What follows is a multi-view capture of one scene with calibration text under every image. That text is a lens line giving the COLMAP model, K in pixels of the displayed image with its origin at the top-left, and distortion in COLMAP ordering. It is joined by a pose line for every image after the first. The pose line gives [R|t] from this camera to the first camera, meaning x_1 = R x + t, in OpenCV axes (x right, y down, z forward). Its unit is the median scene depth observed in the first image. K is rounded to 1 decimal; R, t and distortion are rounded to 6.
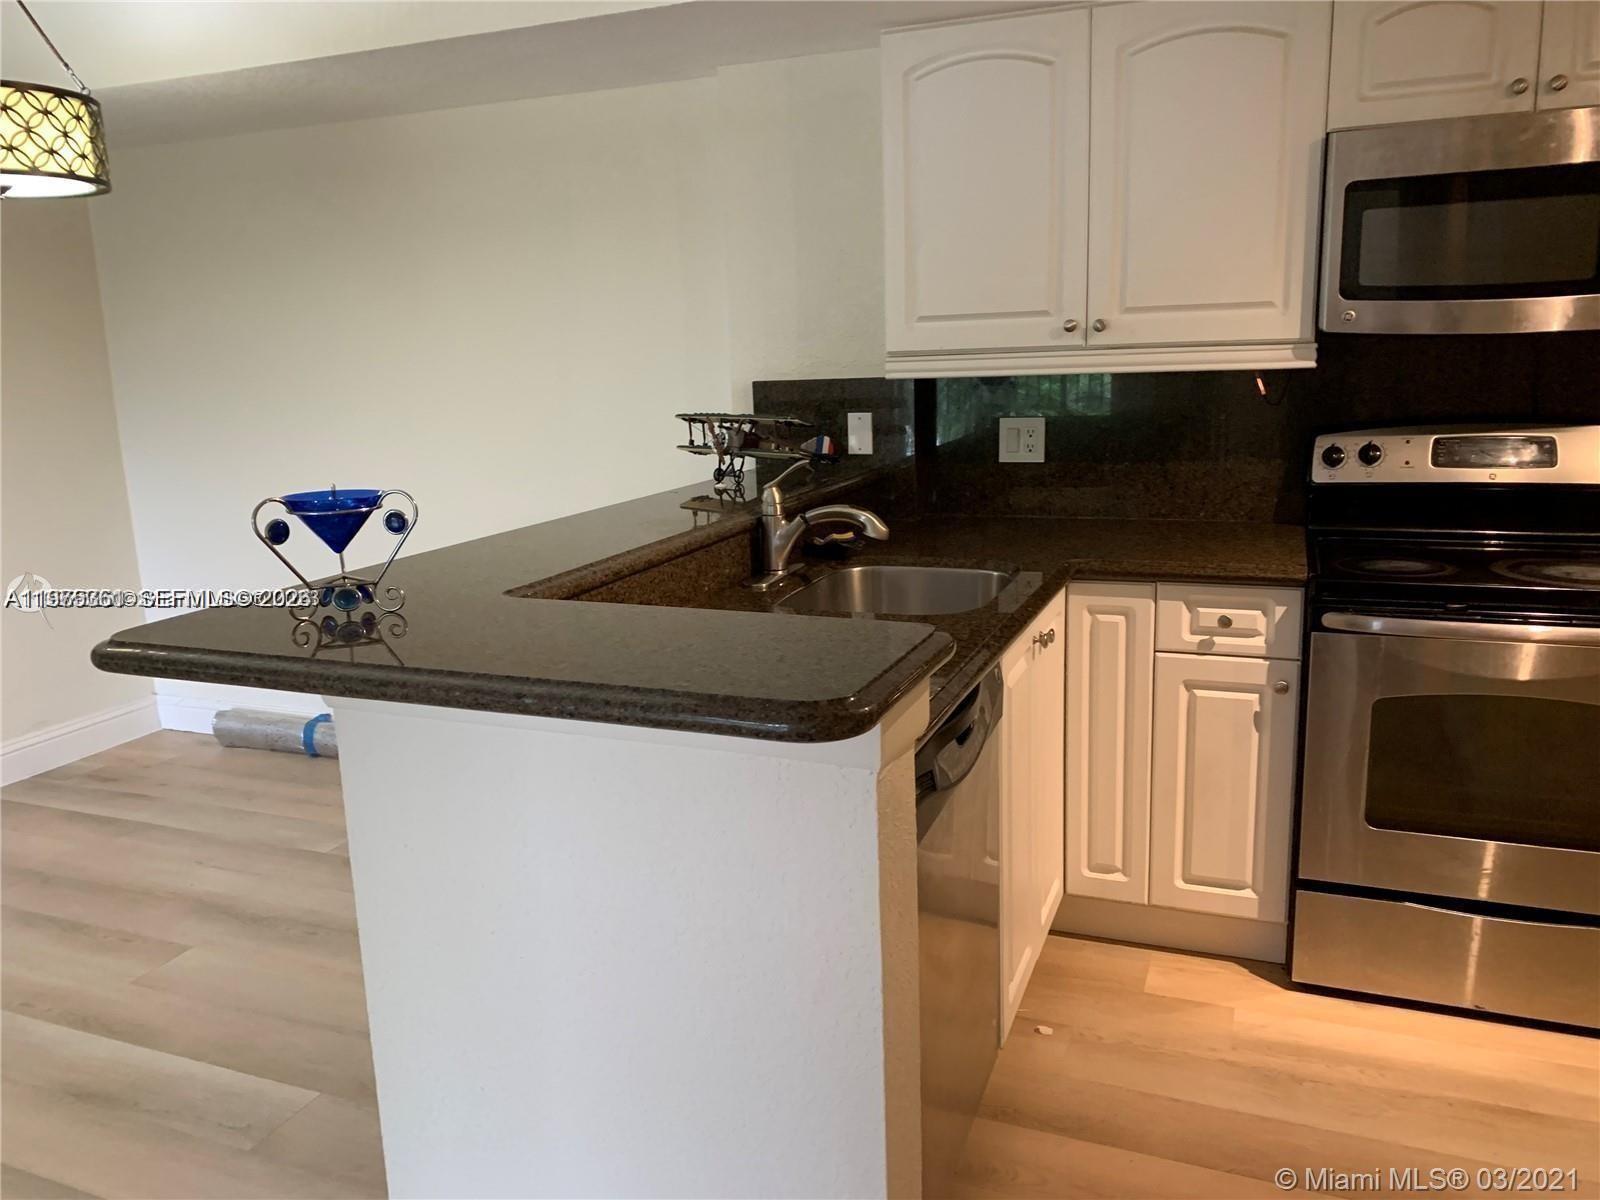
lens RADIAL K [[1245.1, 0, 743.1], [0, 1245.1, 596.8], [0, 0, 1]] dist [0.065601, -0.075644]
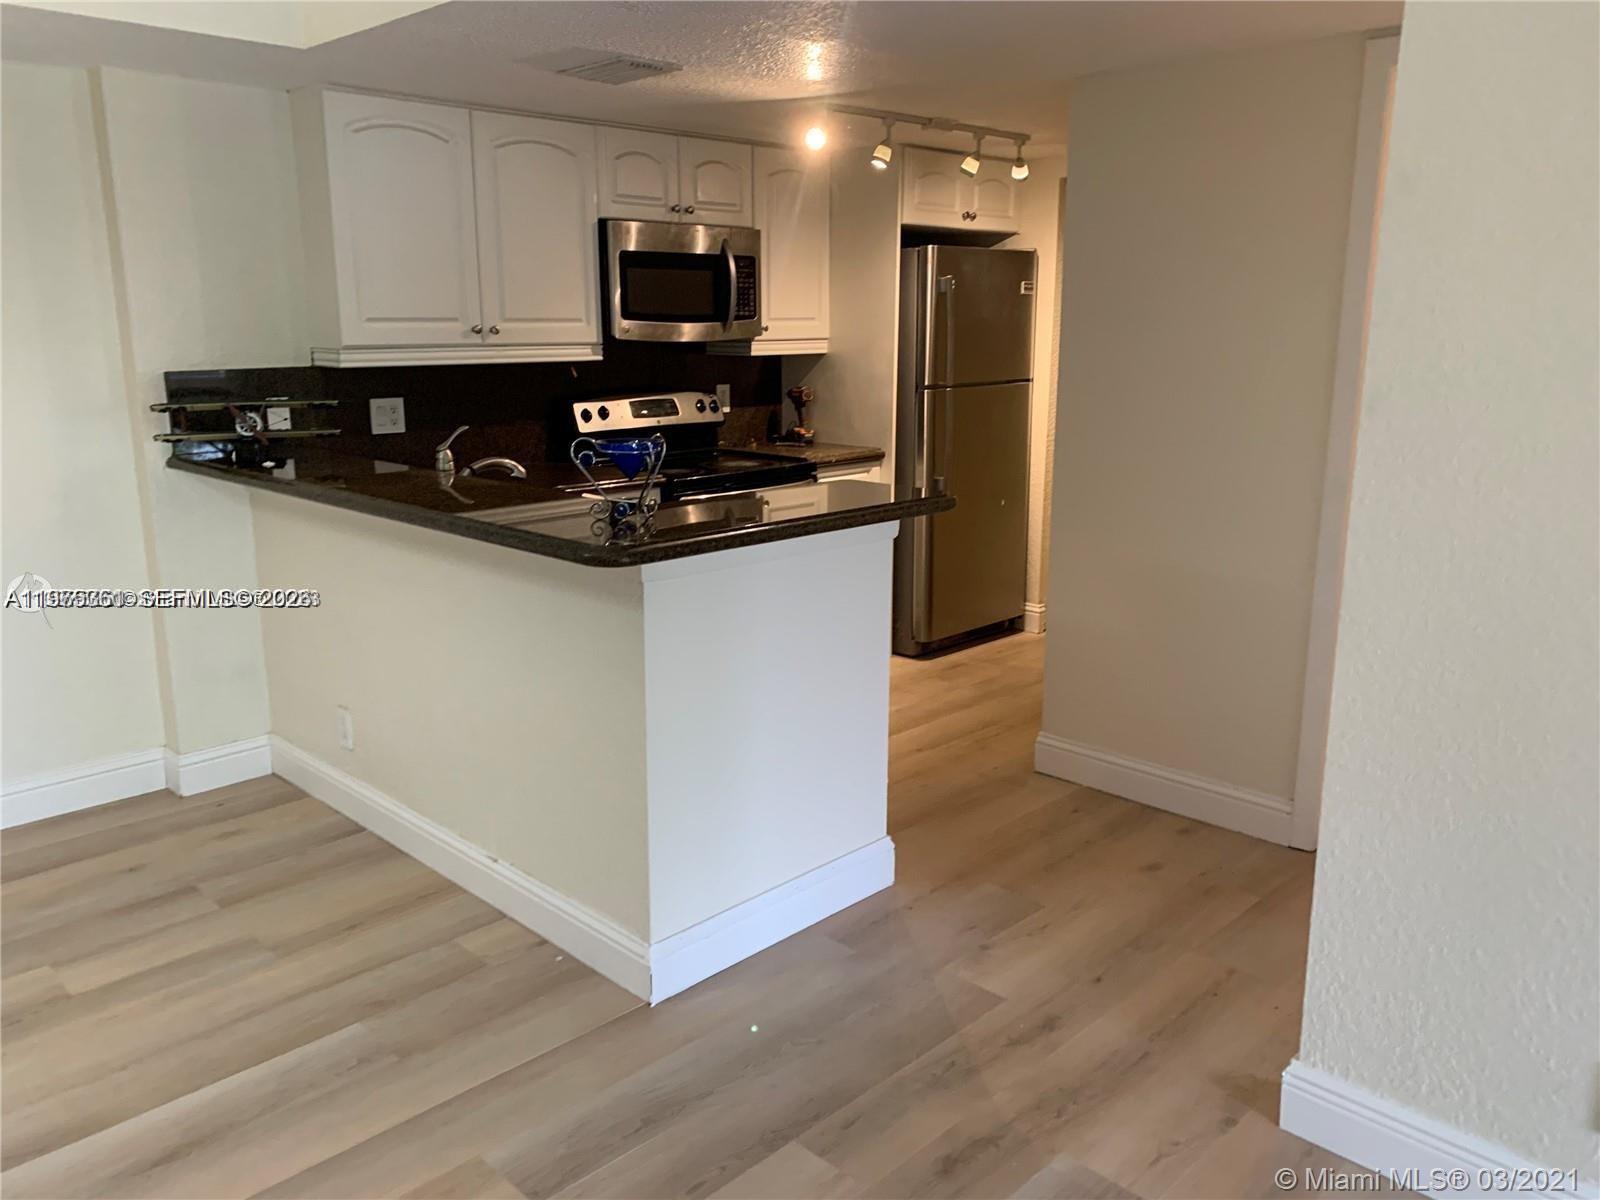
lens RADIAL K [[1220.9, 0, 775.0], [0, 1220.9, 597.1], [0, 0, 1]] dist [0.033375, -0.035517]
pose [[0.383449, -0.172122, 0.907381, -0.938760], [0.174857, 0.978240, 0.111671, -0.016870], [-0.906858, 0.115842, 0.405202, 0.175813]]
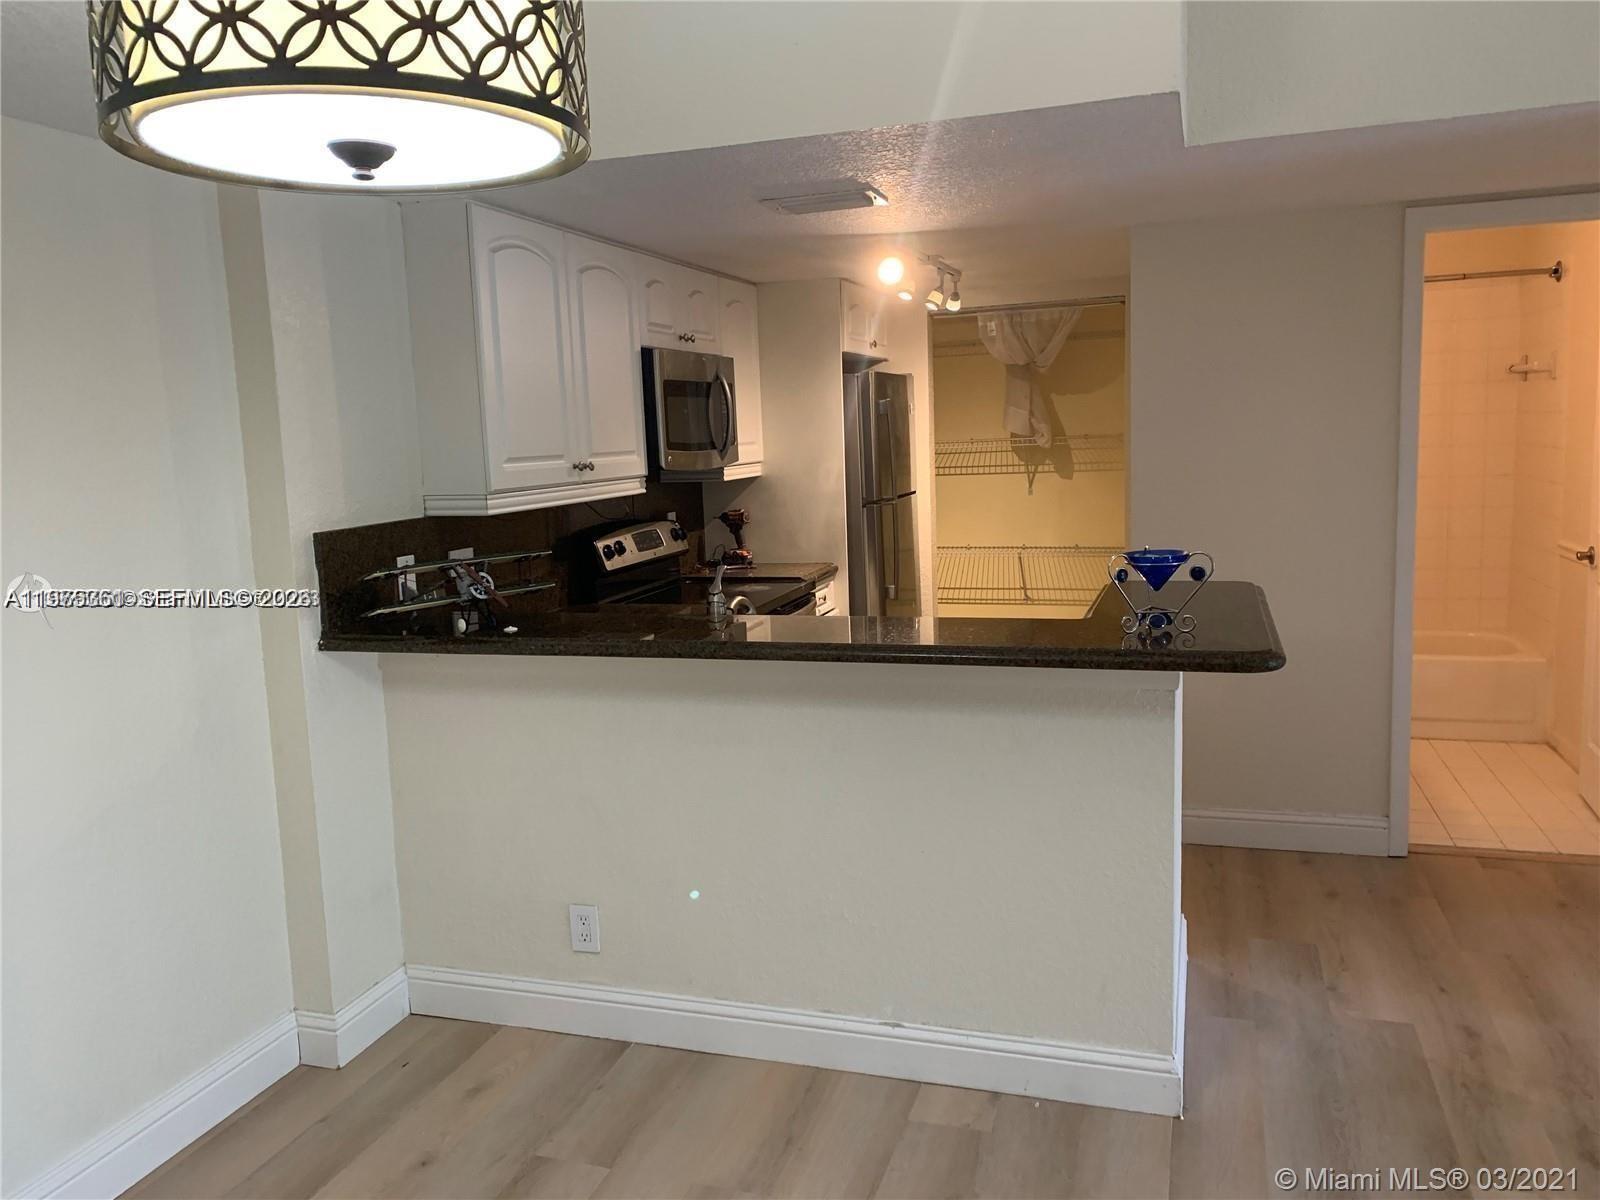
lens RADIAL K [[1220.9, 0, 775.0], [0, 1220.9, 597.1], [0, 0, 1]] dist [0.033375, -0.035517]
pose [[-0.077592, -0.098276, 0.992130, -1.041617], [0.240842, 0.963810, 0.114306, -0.185944], [-0.967458, 0.247816, -0.051115, 0.926613]]
